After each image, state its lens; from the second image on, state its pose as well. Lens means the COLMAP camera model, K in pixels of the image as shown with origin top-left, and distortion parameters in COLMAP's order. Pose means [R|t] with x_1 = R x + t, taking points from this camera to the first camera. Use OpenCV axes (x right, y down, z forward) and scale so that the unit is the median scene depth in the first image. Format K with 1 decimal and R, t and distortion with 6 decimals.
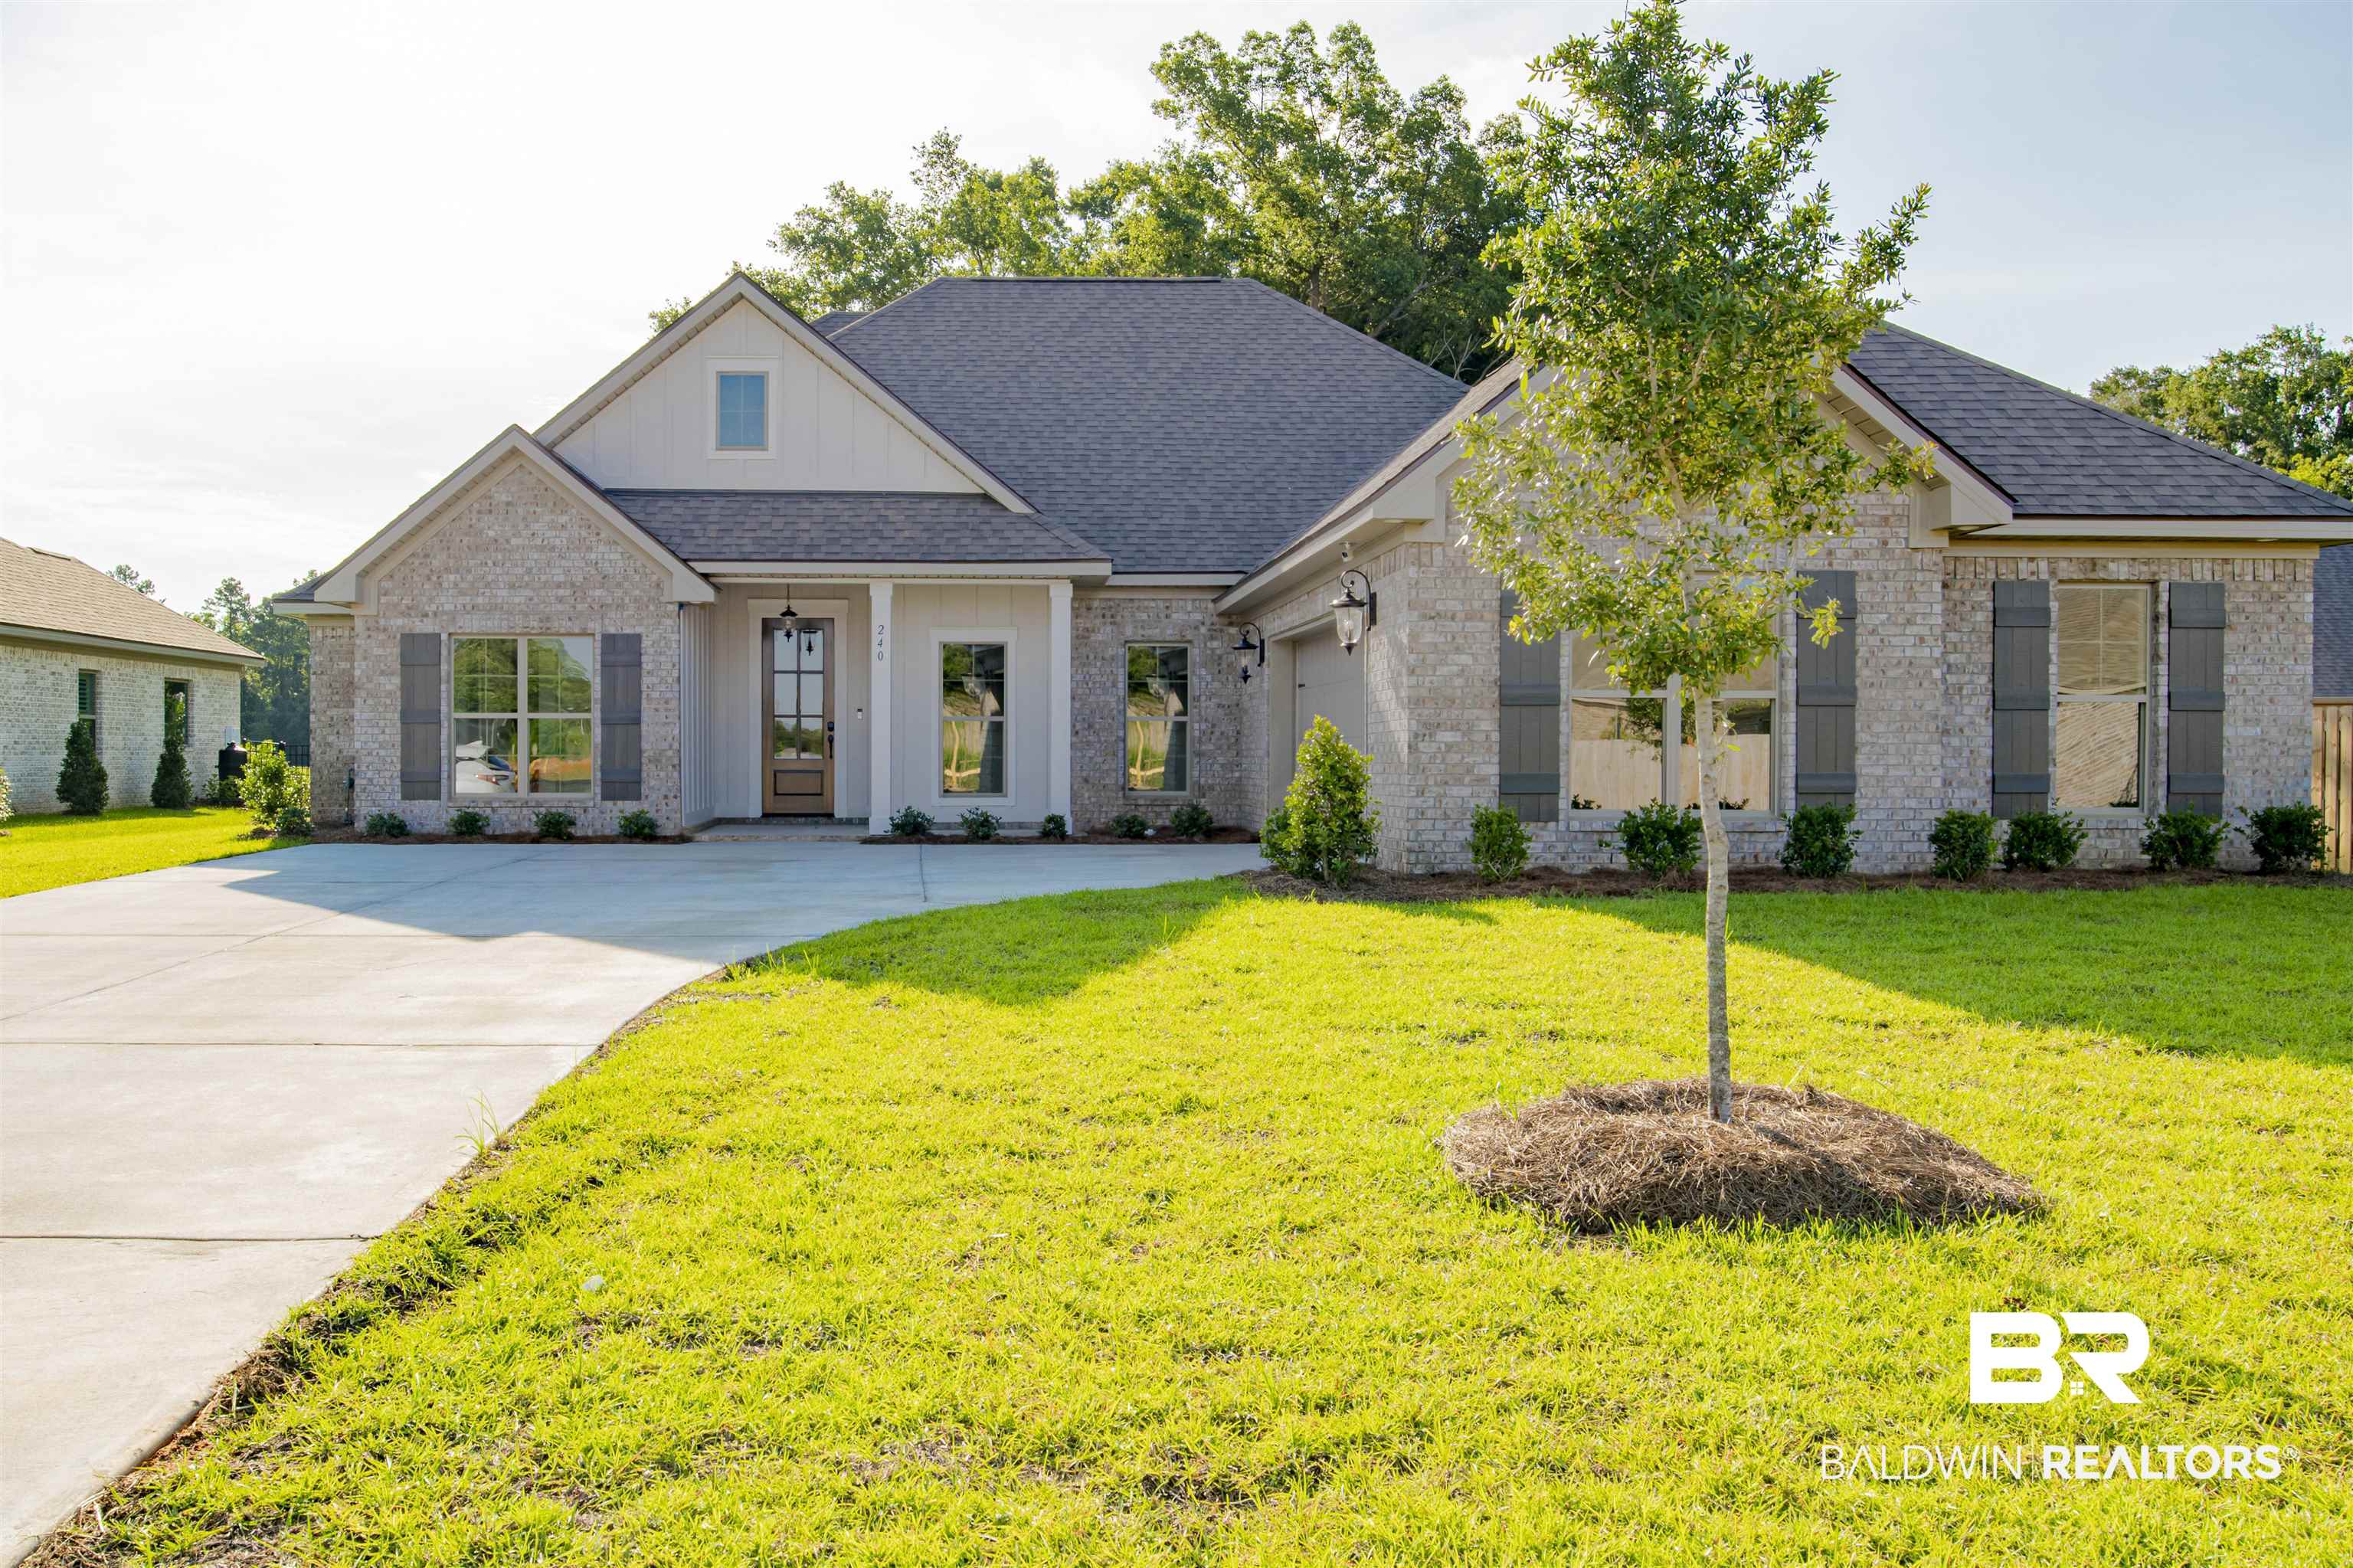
lens RADIAL K [[1810.8, 0, 972.4], [0, 1810.8, 788.8], [0, 0, 1]] dist [-0.010365, -0.002791]
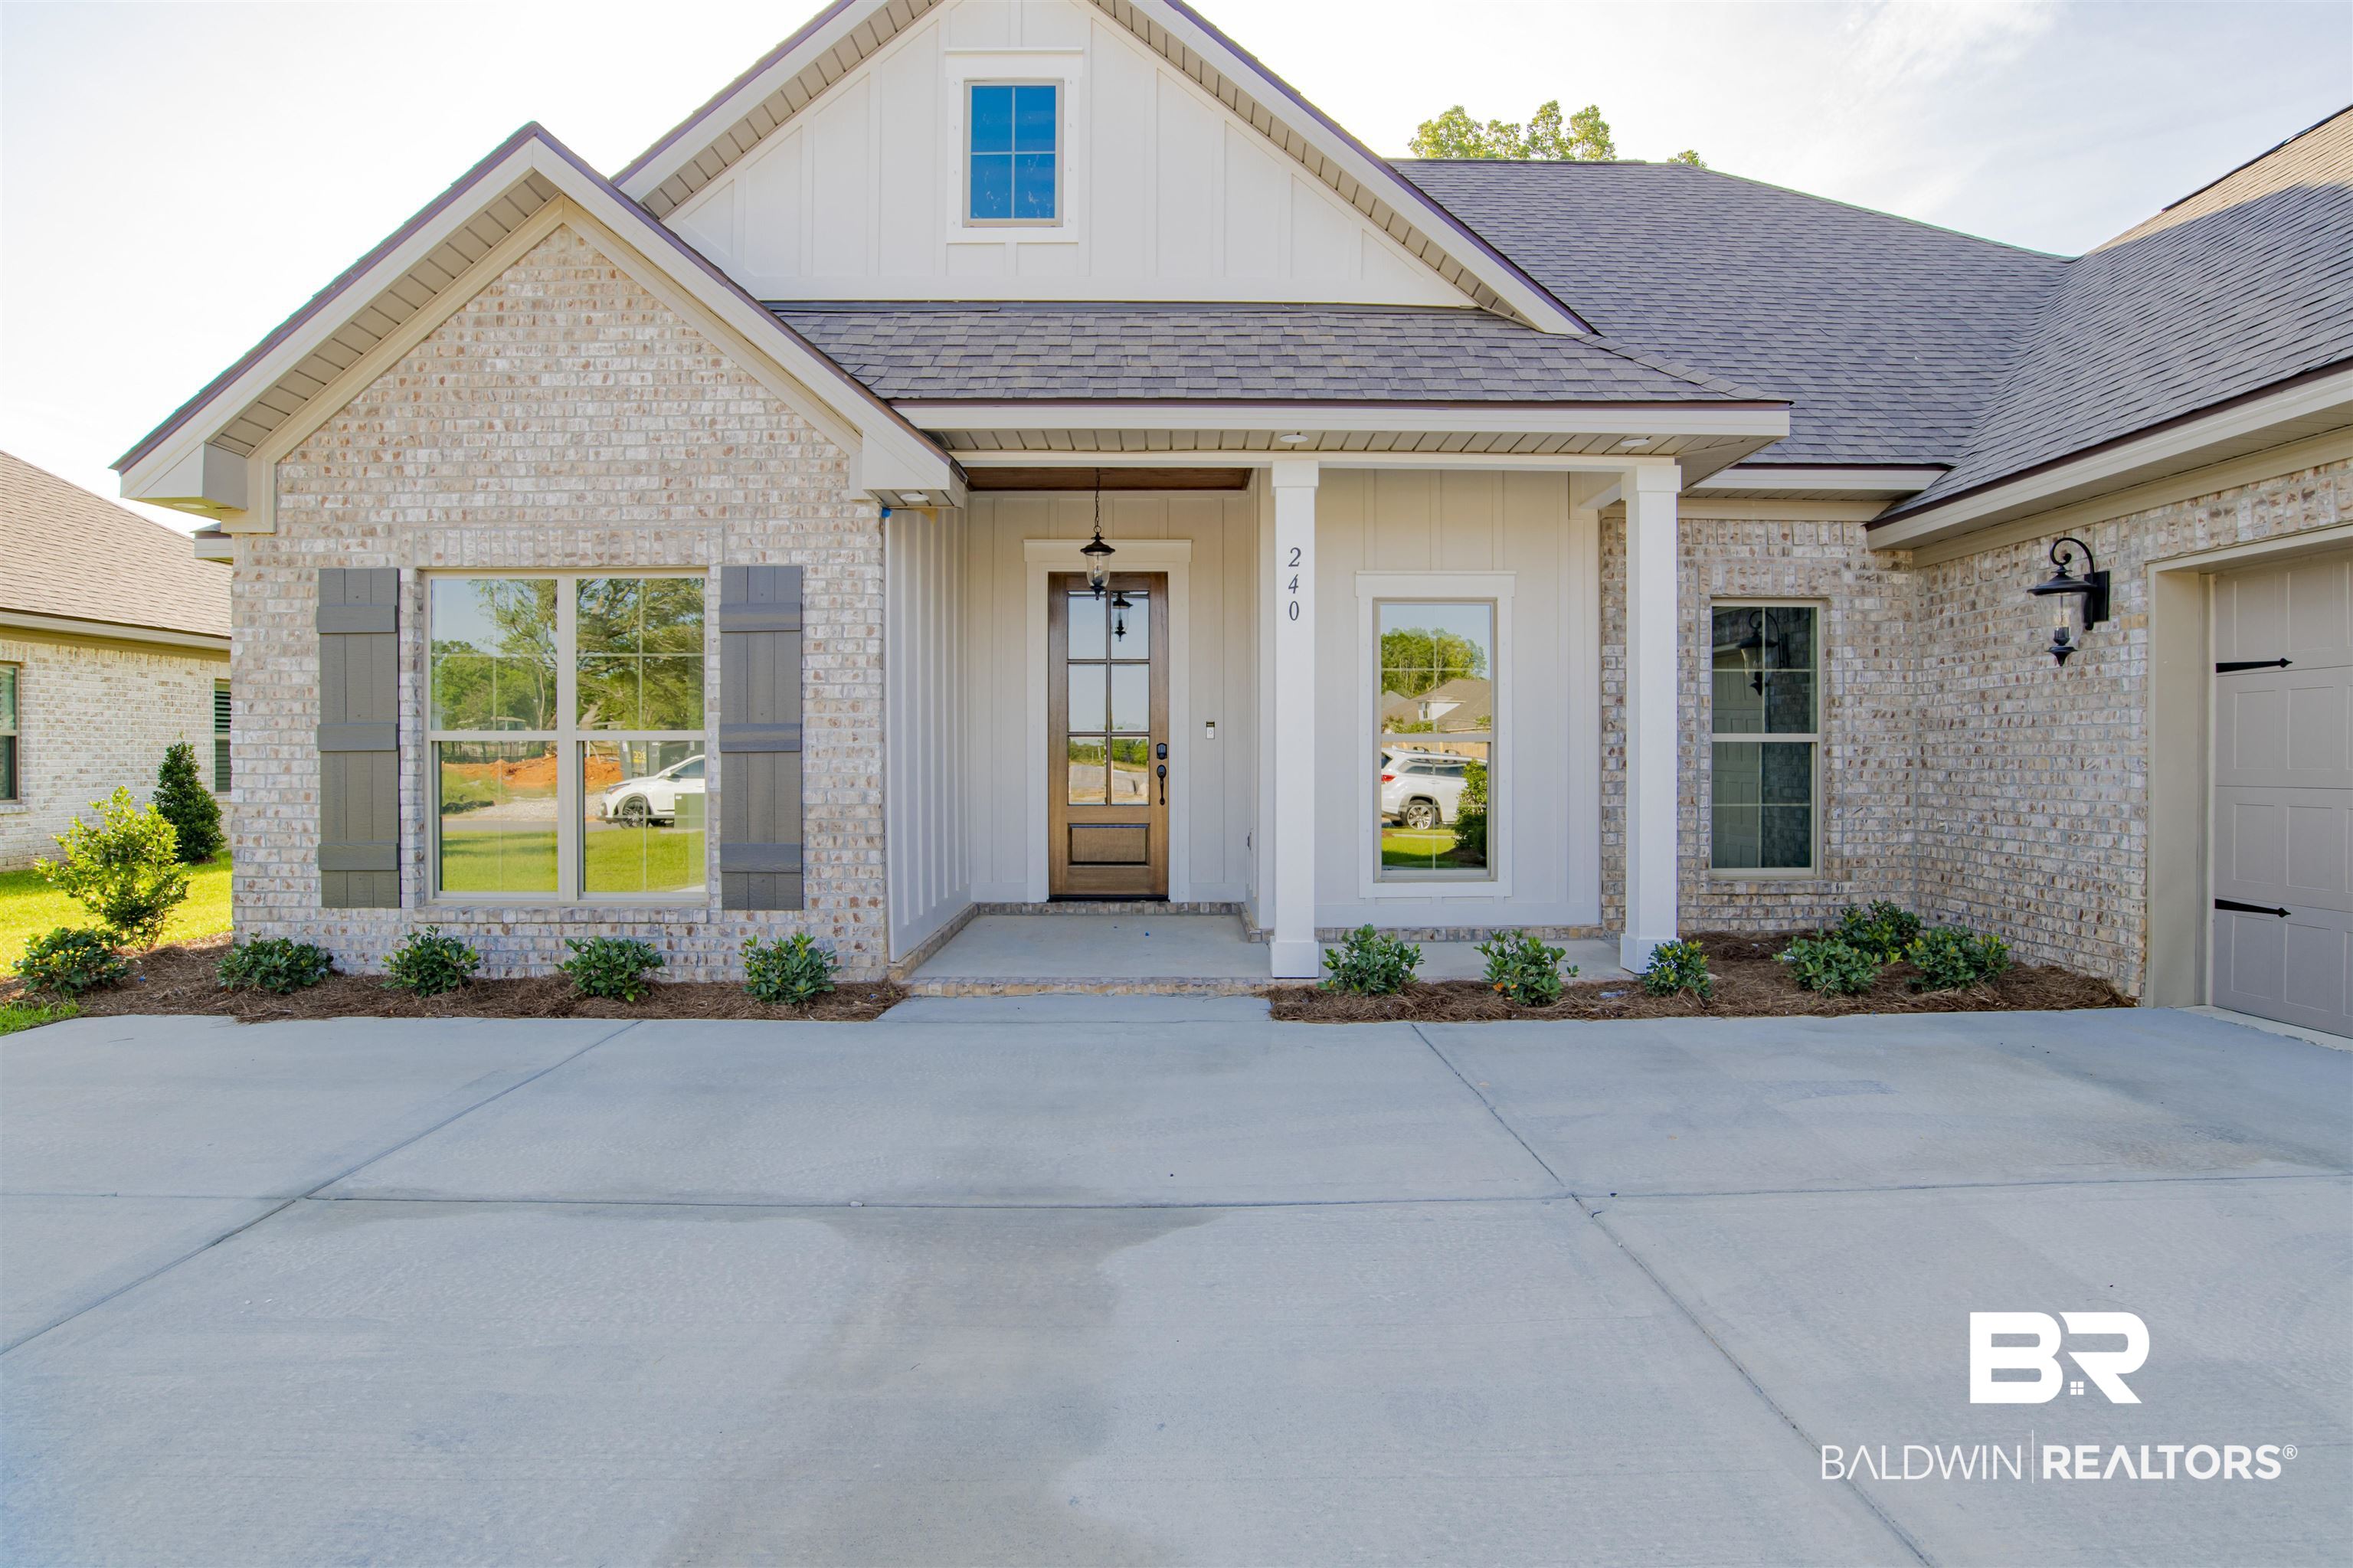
lens RADIAL K [[1223.4, 0, 1180.5], [0, 1223.4, 769.6], [0, 0, 1]] dist [-0.061684, 0.024766]
pose [[0.999994, -0.002753, -0.002174, -0.081334], [0.002730, 0.999944, -0.010269, -0.027447], [0.002203, 0.010263, 0.999945, 0.675075]]
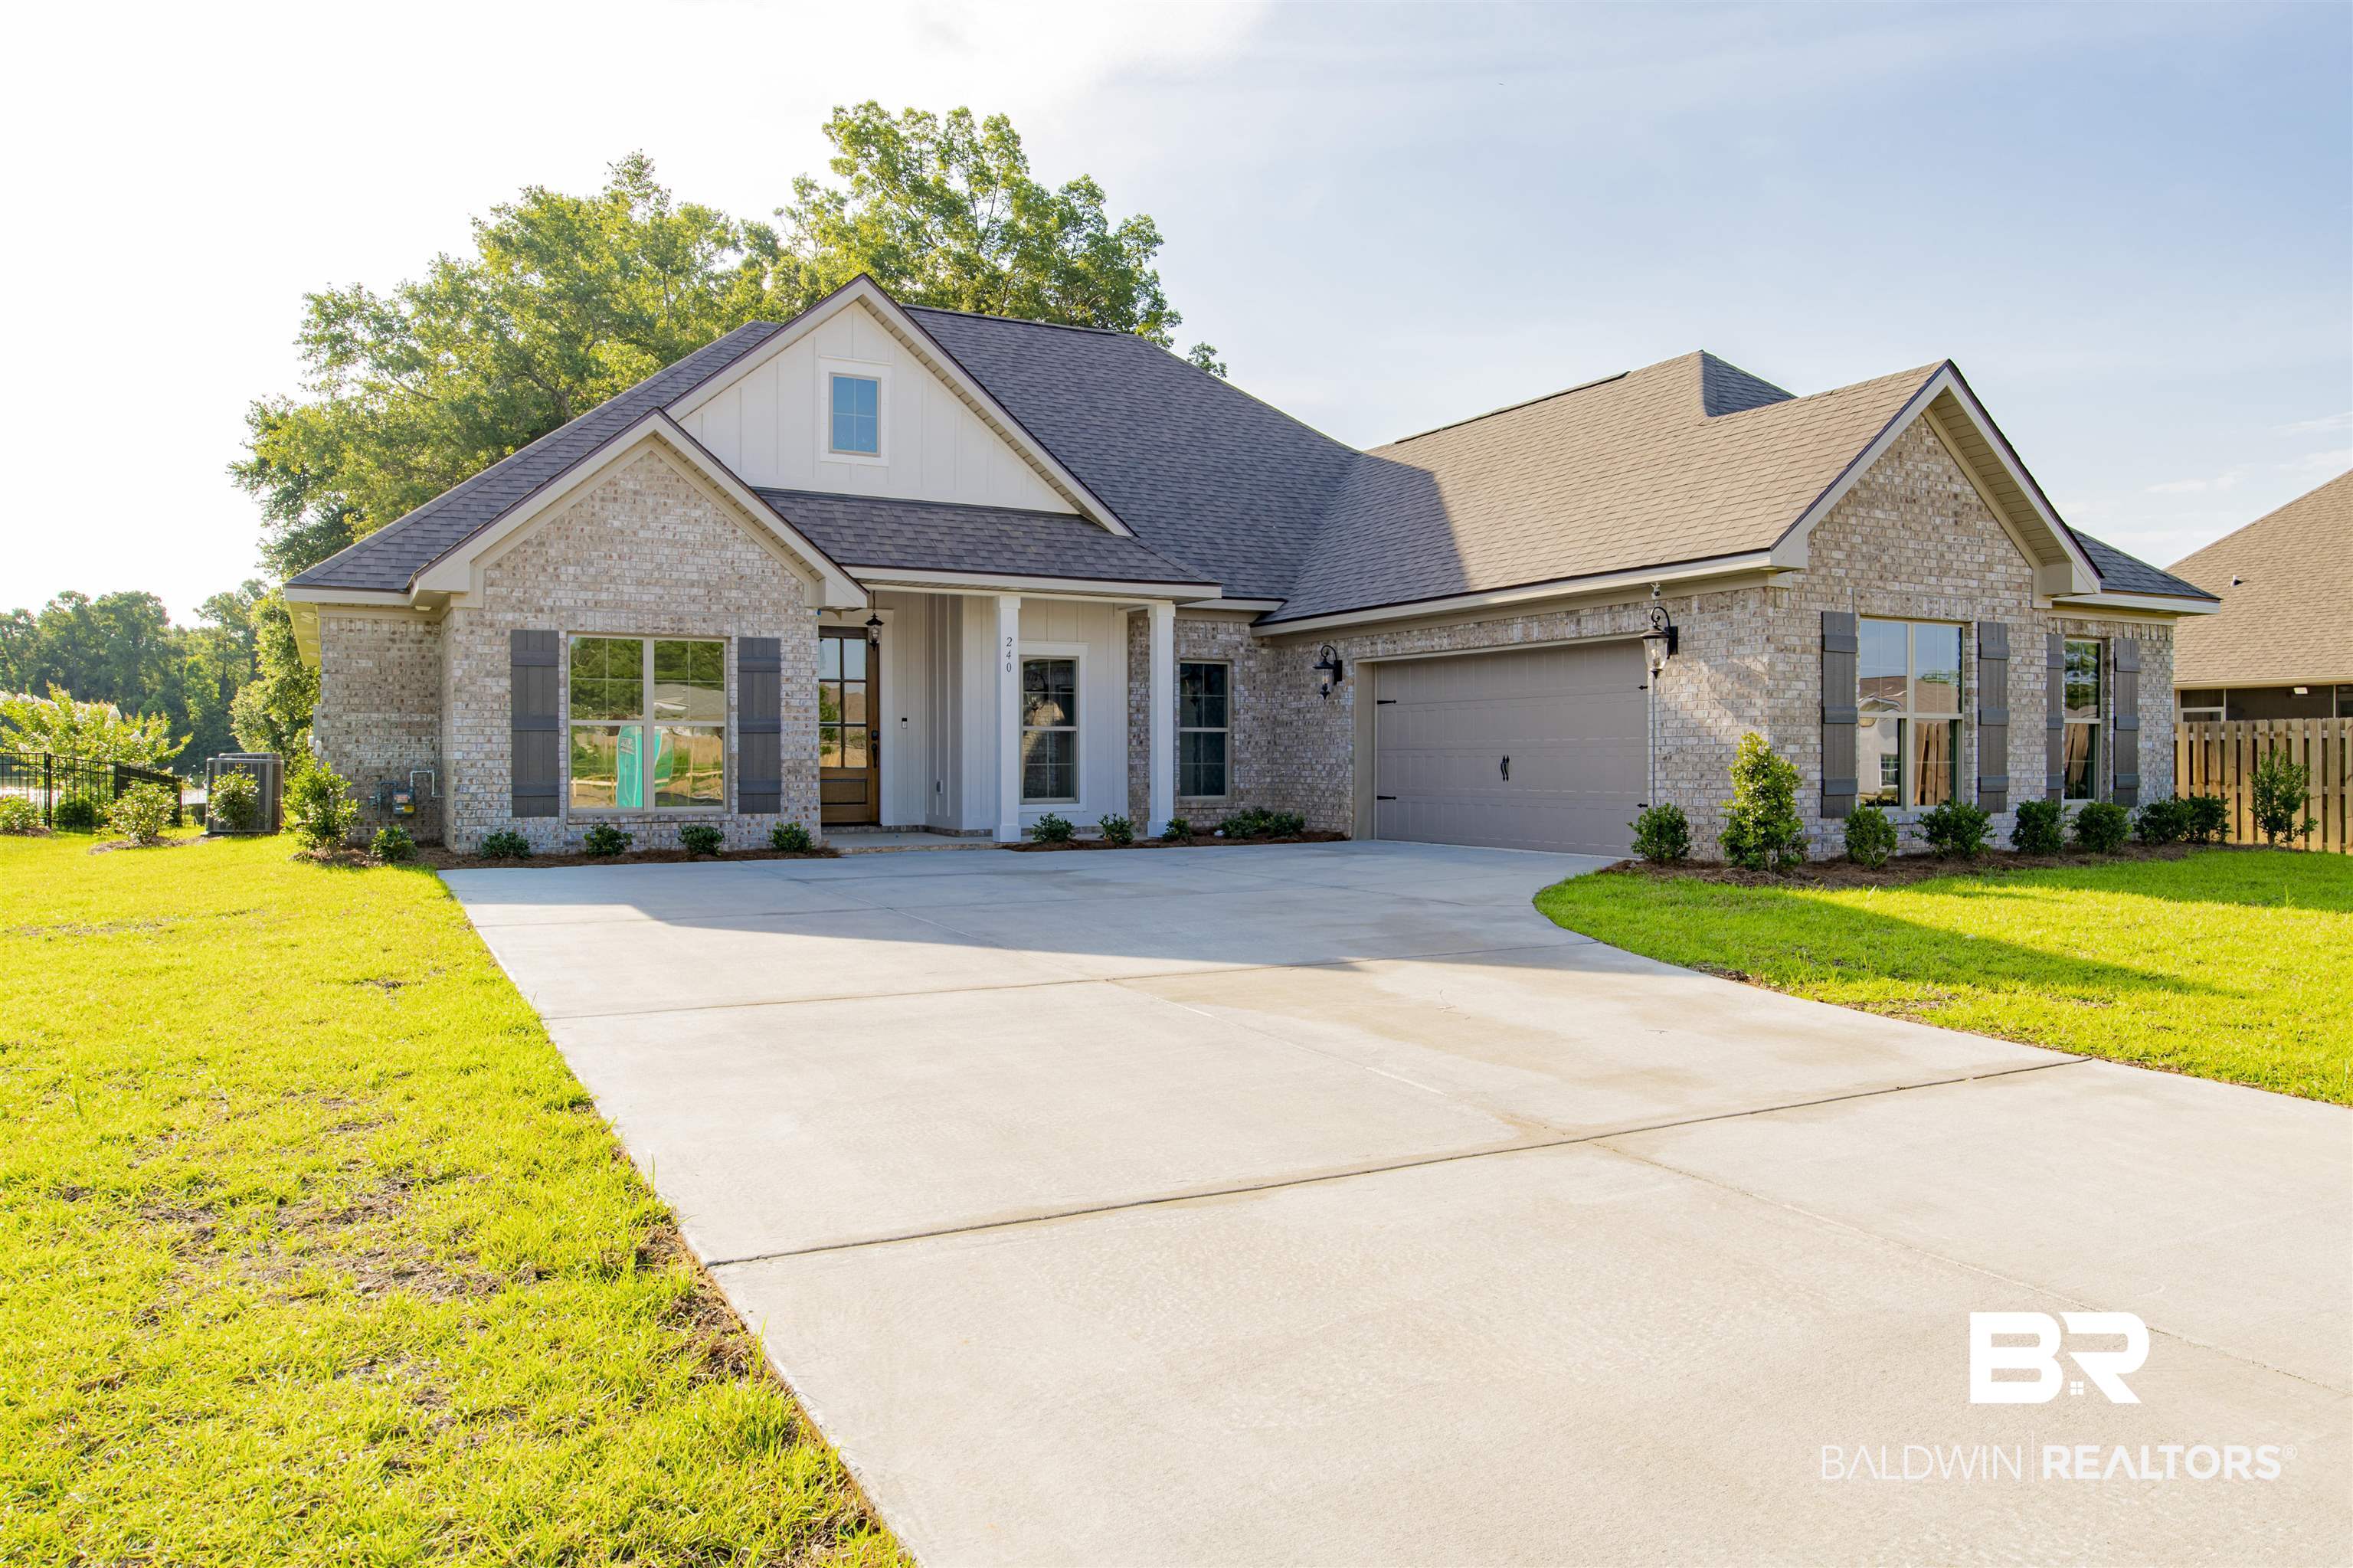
lens RADIAL K [[1587.8, 0, 1169.1], [0, 1587.8, 787.9], [0, 0, 1]] dist [-0.012998, -0.002252]
pose [[0.891181, -0.011445, 0.453504, -0.380627], [0.011188, 0.999932, 0.003248, -0.007183], [-0.453510, 0.002180, 0.891249, 0.159718]]
